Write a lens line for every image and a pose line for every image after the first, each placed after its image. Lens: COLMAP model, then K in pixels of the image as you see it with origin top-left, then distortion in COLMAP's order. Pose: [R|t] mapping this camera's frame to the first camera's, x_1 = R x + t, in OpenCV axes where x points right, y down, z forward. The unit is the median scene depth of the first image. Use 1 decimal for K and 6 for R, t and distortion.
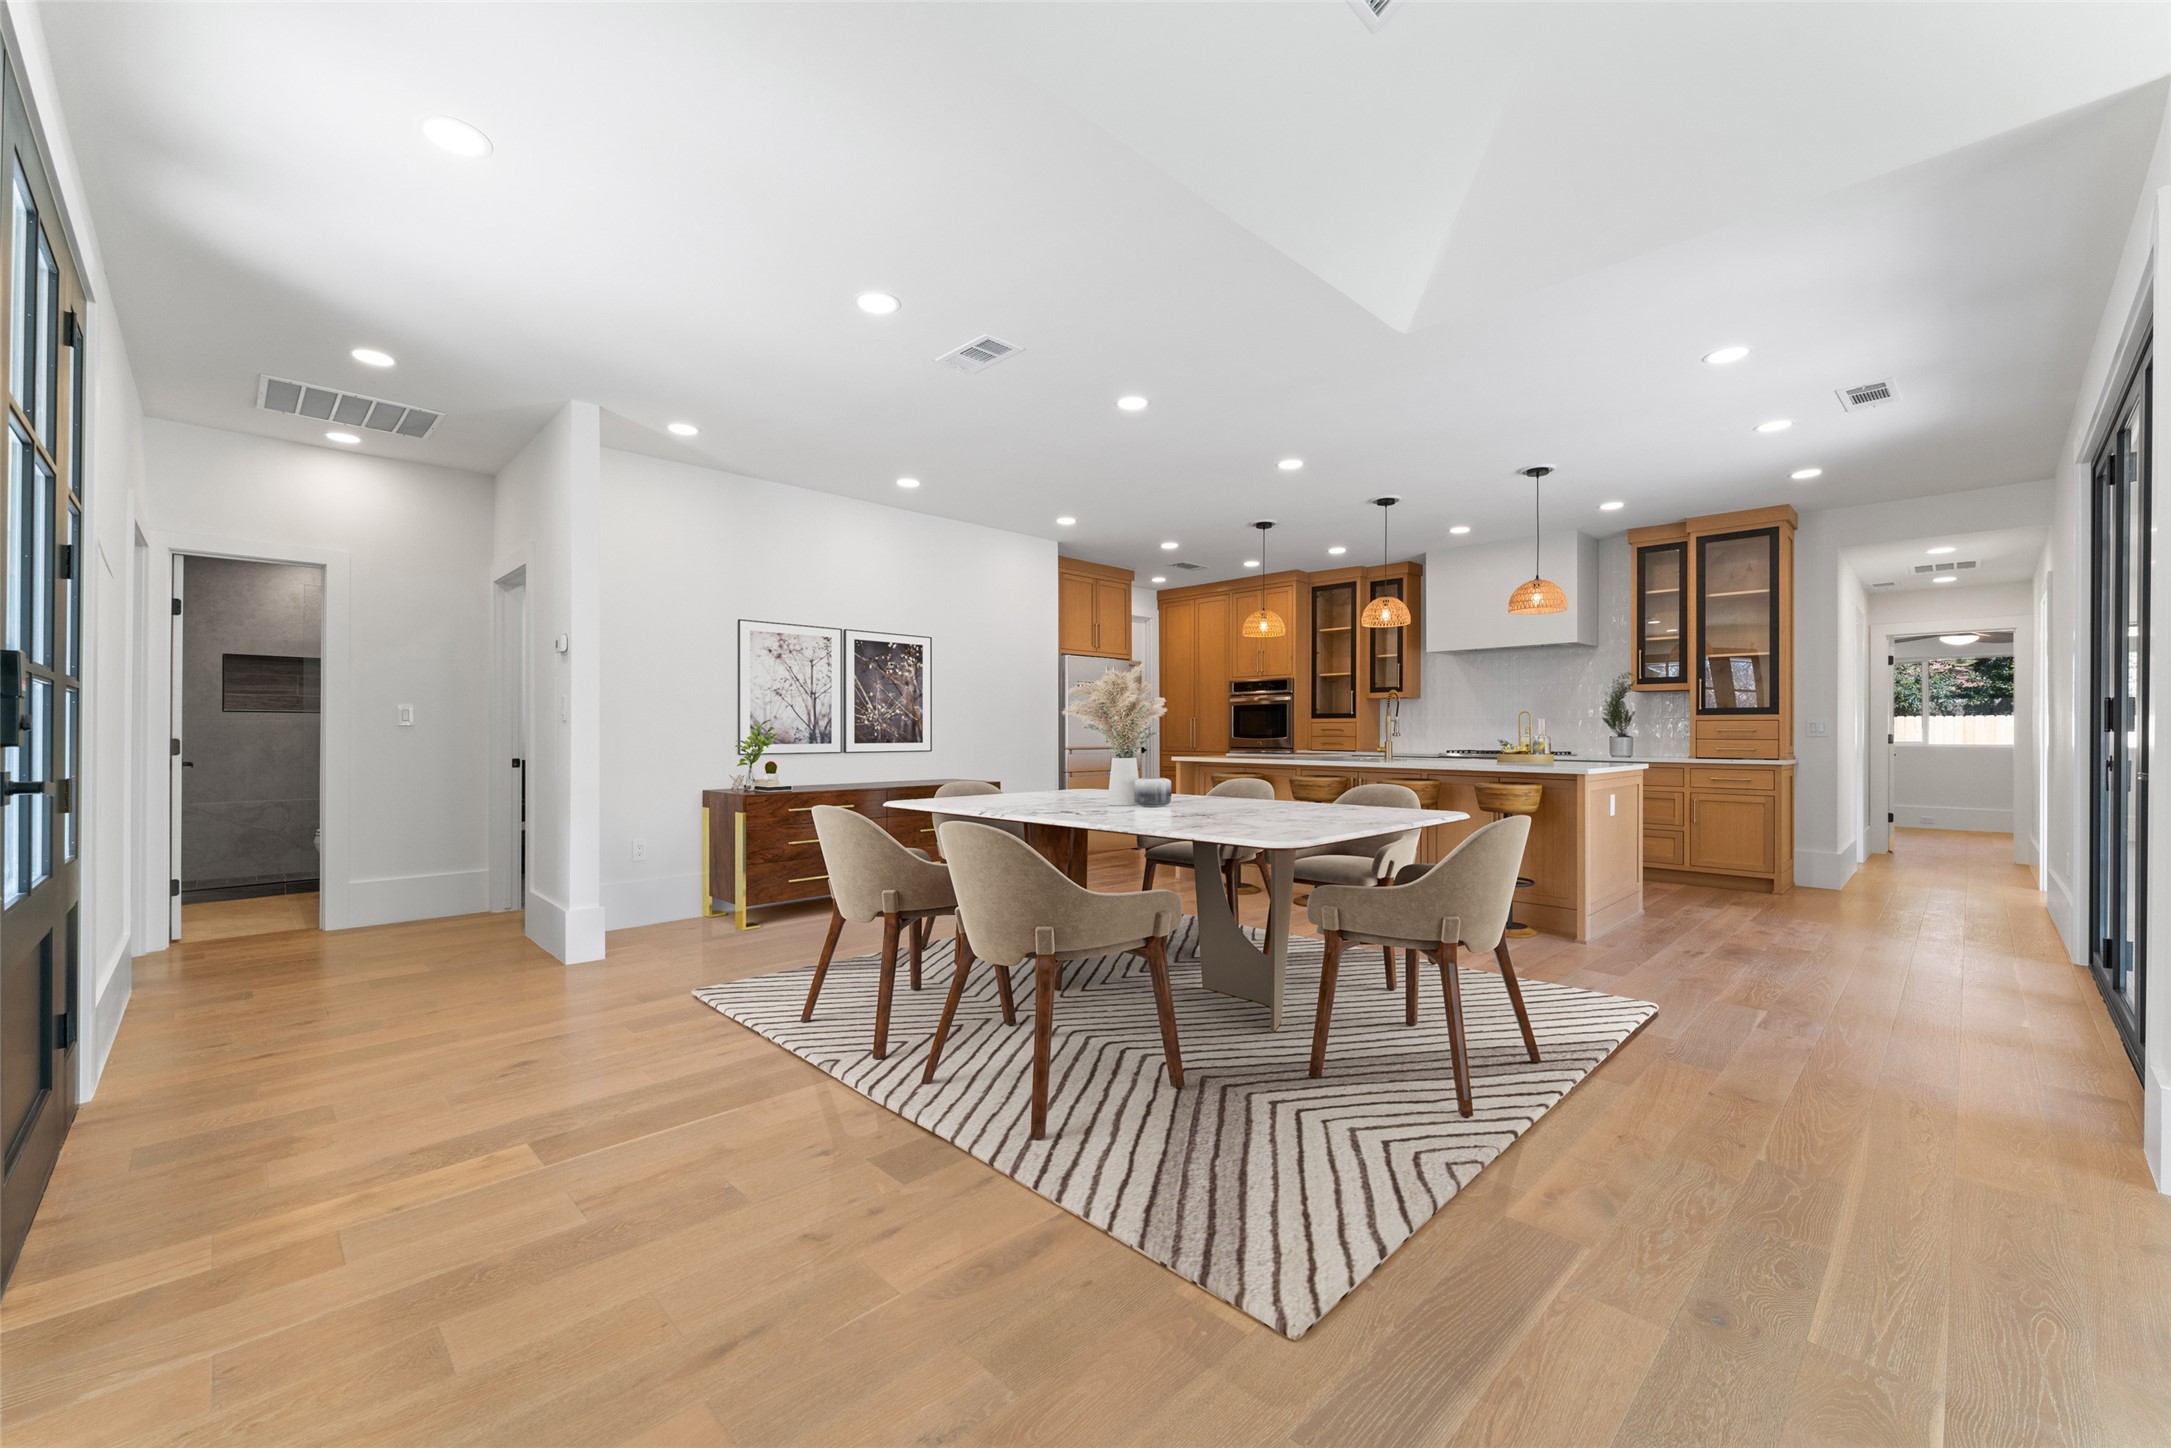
lens RADIAL K [[871.8, 0, 1076.6], [0, 871.8, 734.5], [0, 0, 1]] dist [-0.000104, 0.000117]
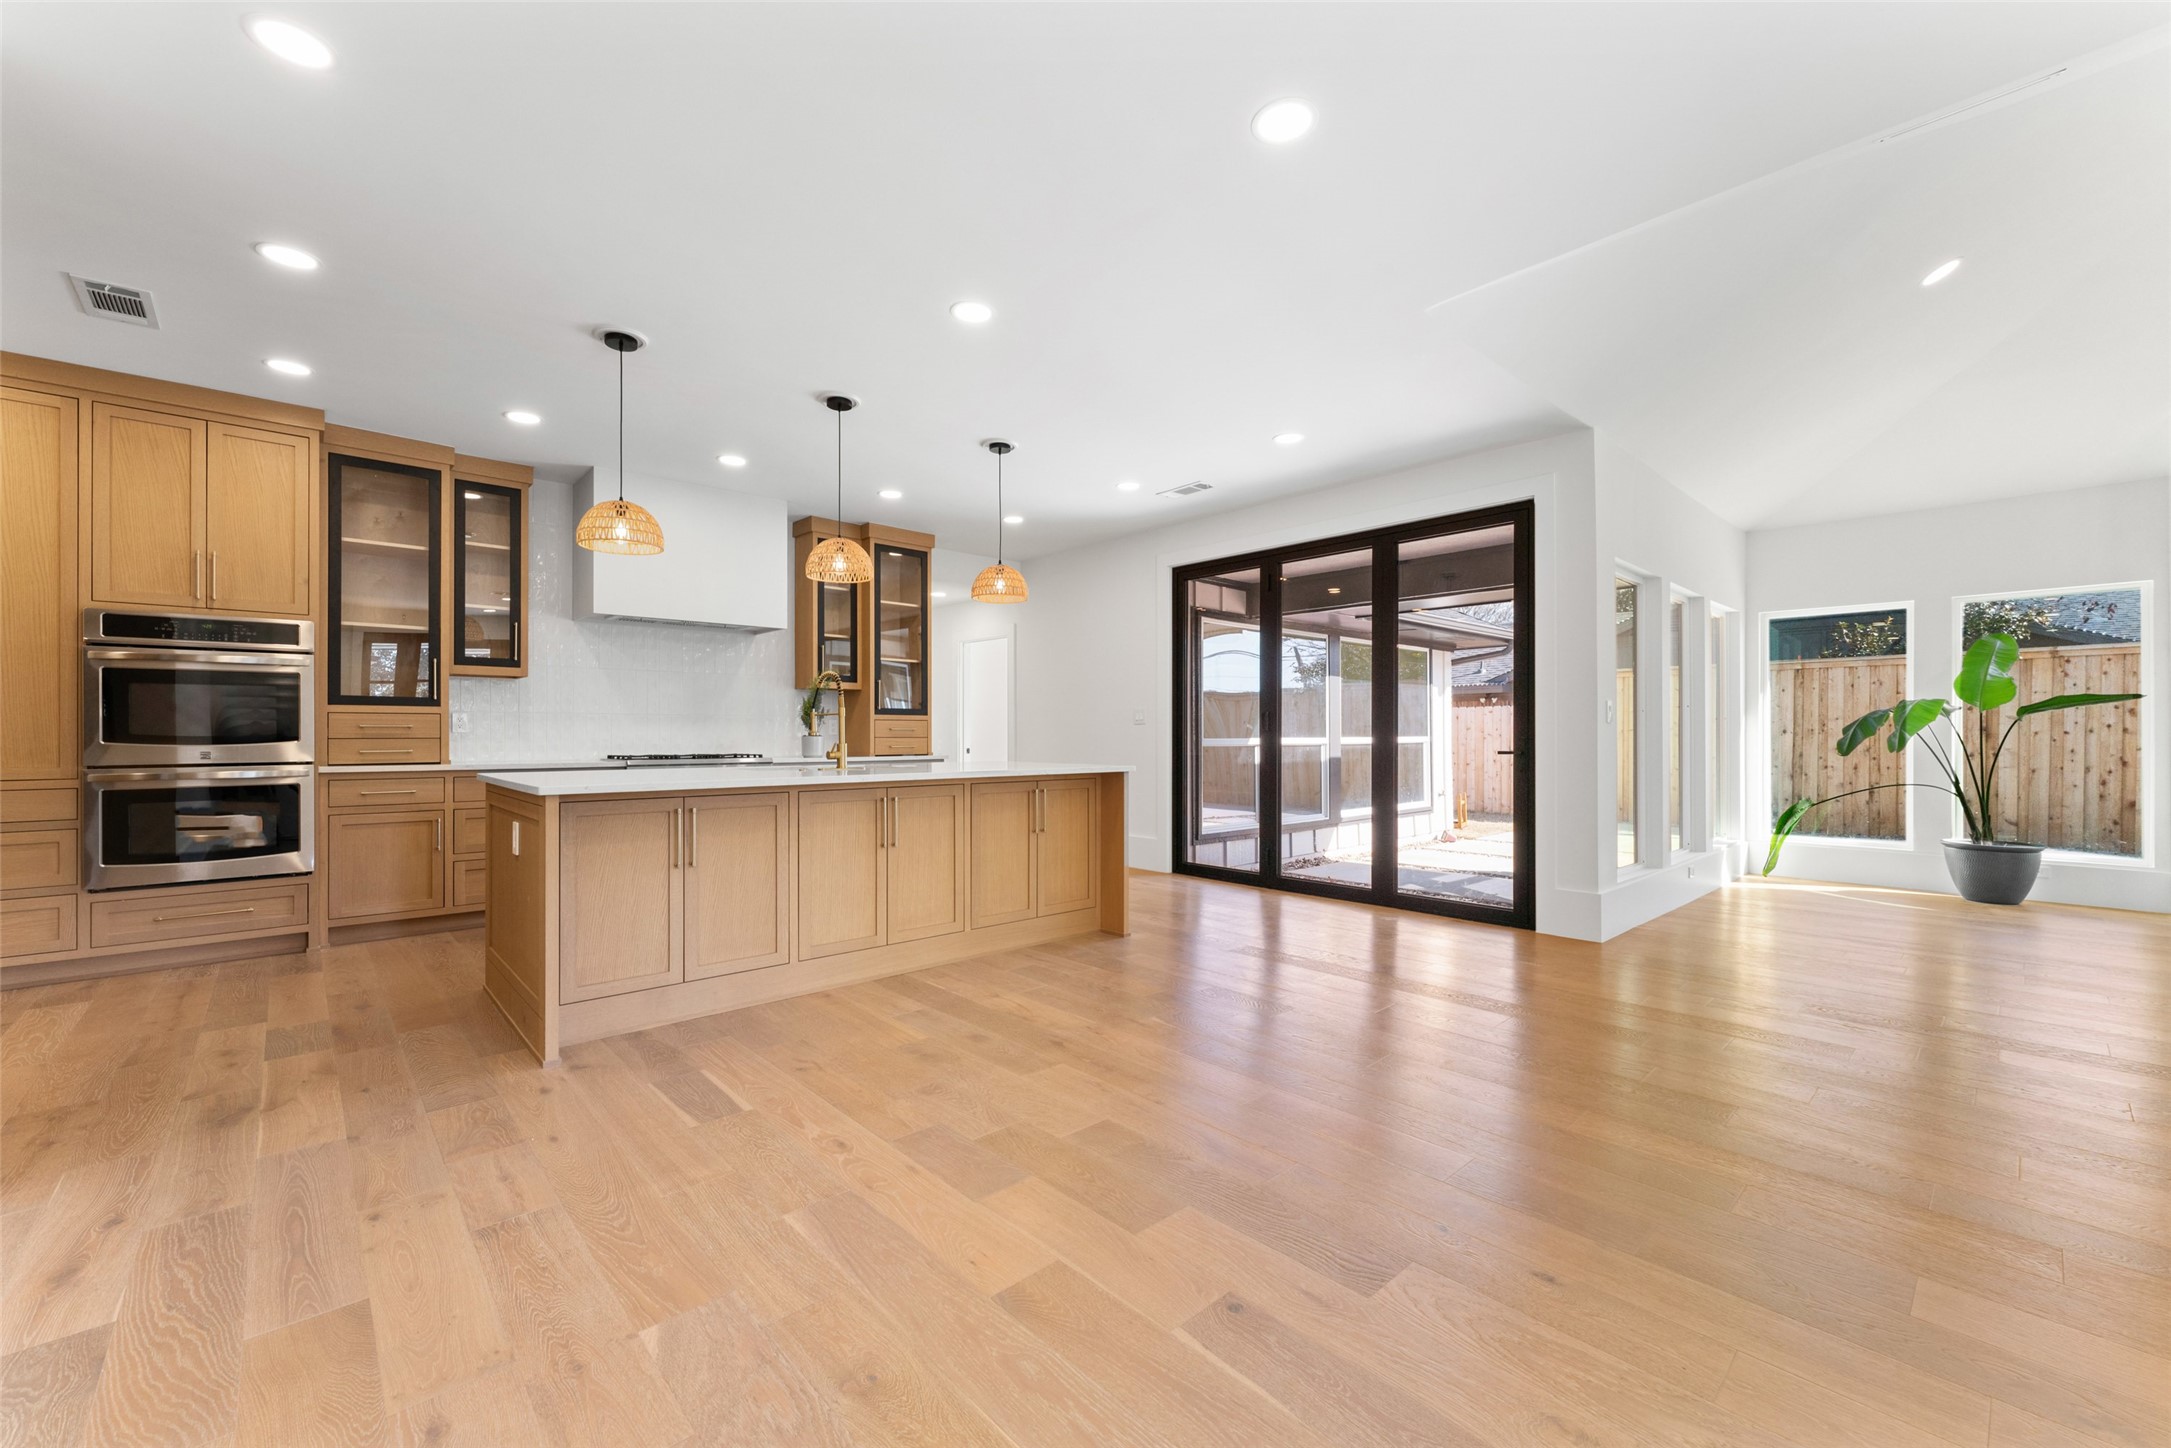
lens RADIAL K [[871.8, 0, 1076.6], [0, 871.8, 734.5], [0, 0, 1]] dist [-0.000104, 0.000117]
pose [[0.034790, -0.002846, 0.999391, -0.300071], [0.002403, 0.999993, 0.002765, -0.000546], [-0.999392, 0.002305, 0.034797, 0.682034]]
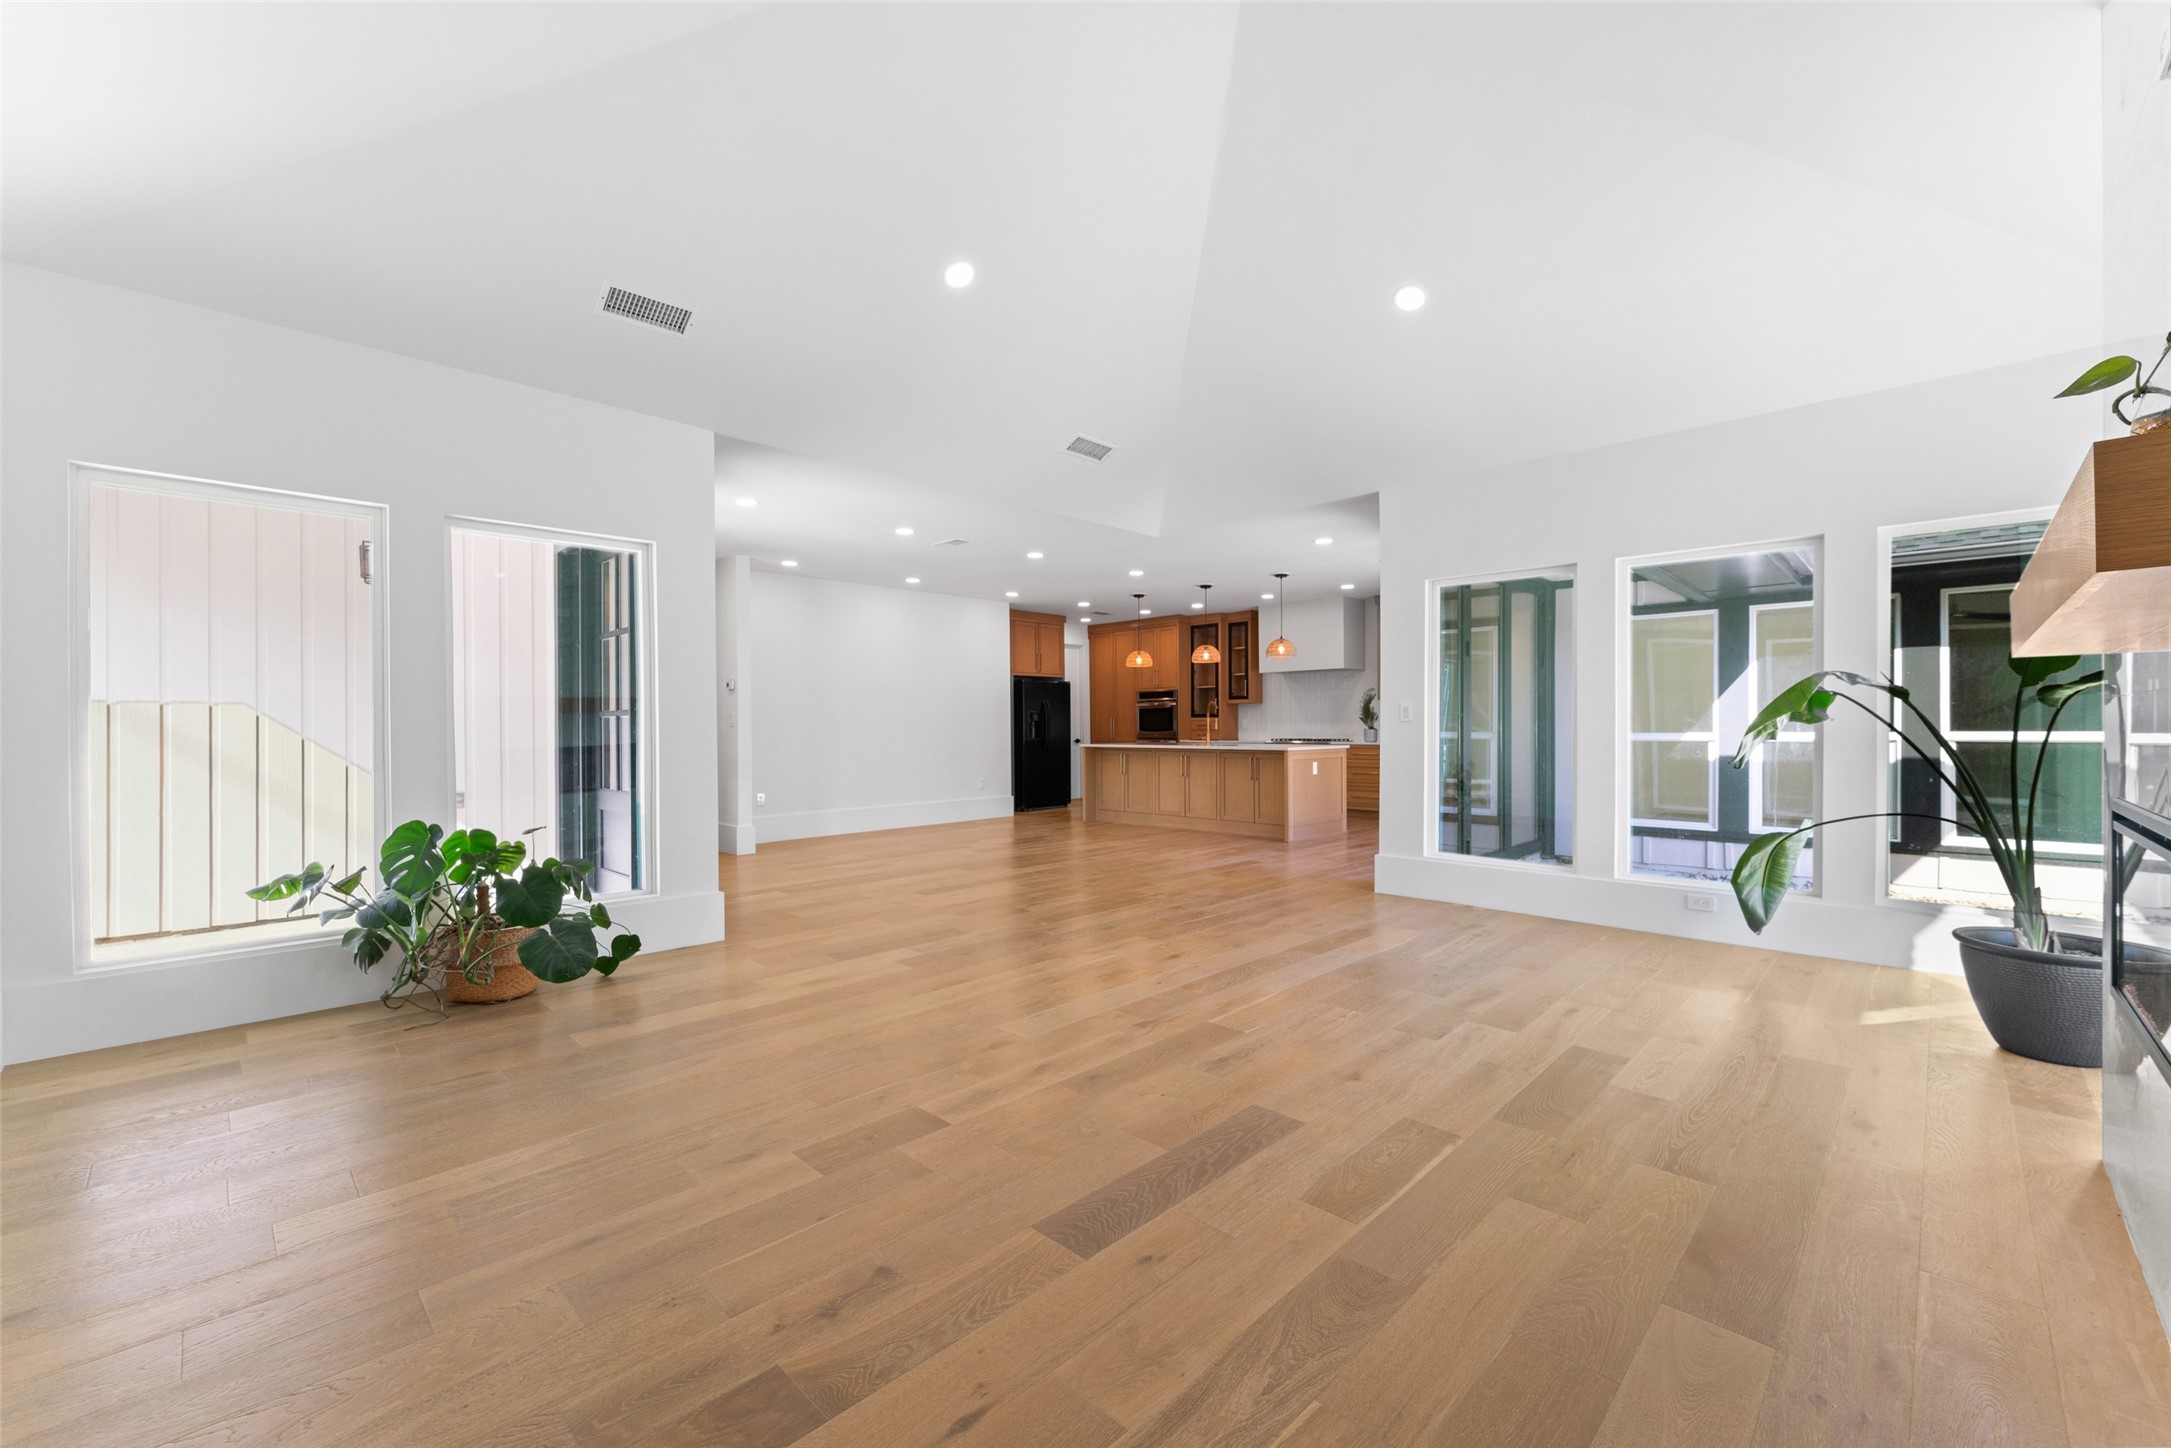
lens RADIAL K [[871.8, 0, 1076.6], [0, 871.8, 734.5], [0, 0, 1]] dist [-0.000104, 0.000117]
pose [[0.999839, -0.007800, 0.016185, 0.073476], [0.007672, 0.999939, 0.007973, -0.004211], [-0.016247, -0.007847, 0.999837, -0.547080]]
